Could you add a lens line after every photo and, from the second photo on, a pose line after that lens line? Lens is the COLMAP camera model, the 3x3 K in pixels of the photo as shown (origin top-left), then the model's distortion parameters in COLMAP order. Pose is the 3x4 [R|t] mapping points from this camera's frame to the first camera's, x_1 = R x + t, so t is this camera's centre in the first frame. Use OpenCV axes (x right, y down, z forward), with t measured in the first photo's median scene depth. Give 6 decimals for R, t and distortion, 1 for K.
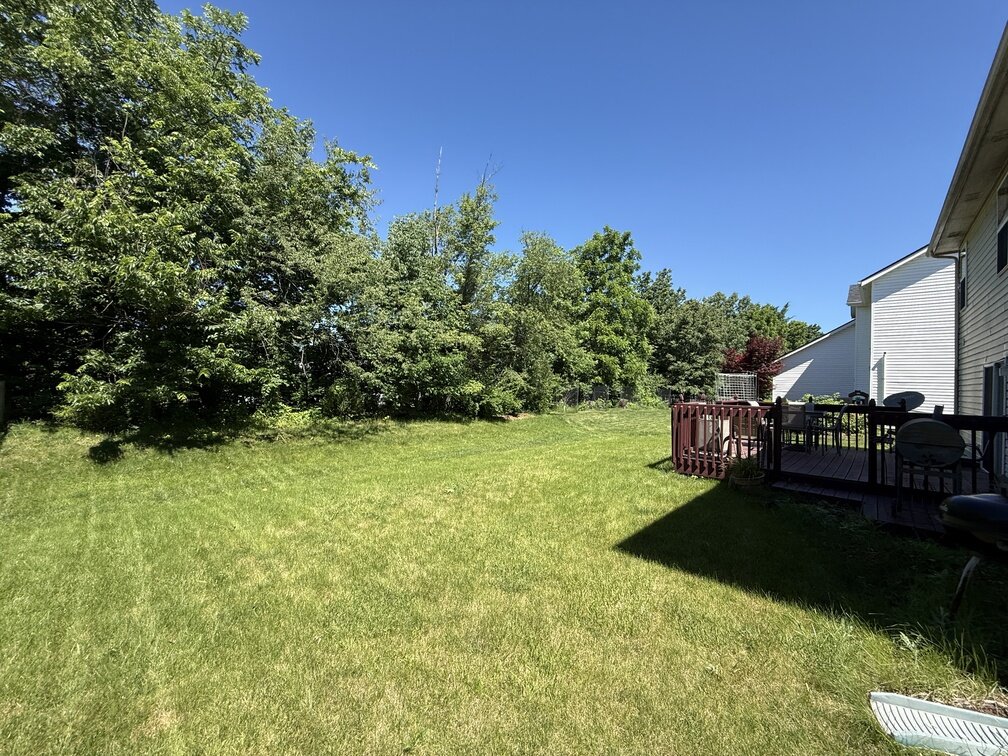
lens RADIAL K [[401.3, 0, 500.5], [0, 401.3, 375.5], [0, 0, 1]] dist [0.001449, -0.000144]
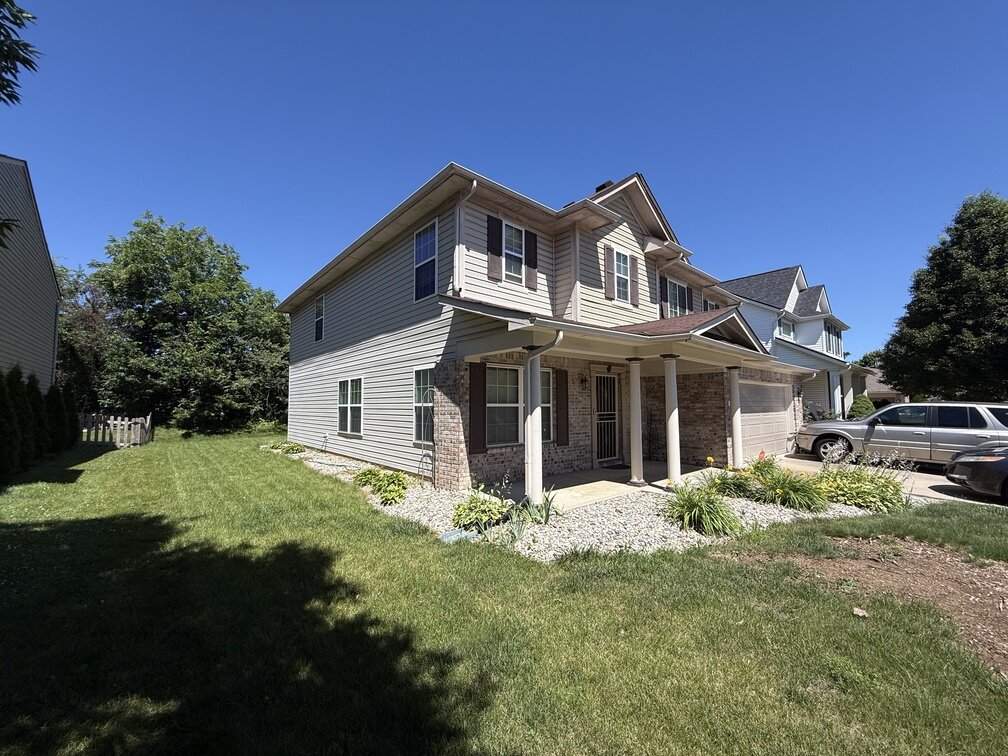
lens RADIAL K [[401.3, 0, 507.3], [0, 401.3, 377.8], [0, 0, 1]] dist [0.001449, -0.000144]
pose [[0.995325, -0.036457, -0.089433, 1.376111], [0.031903, 0.998146, -0.051827, 0.009123], [0.091156, 0.048732, 0.994644, -1.463812]]
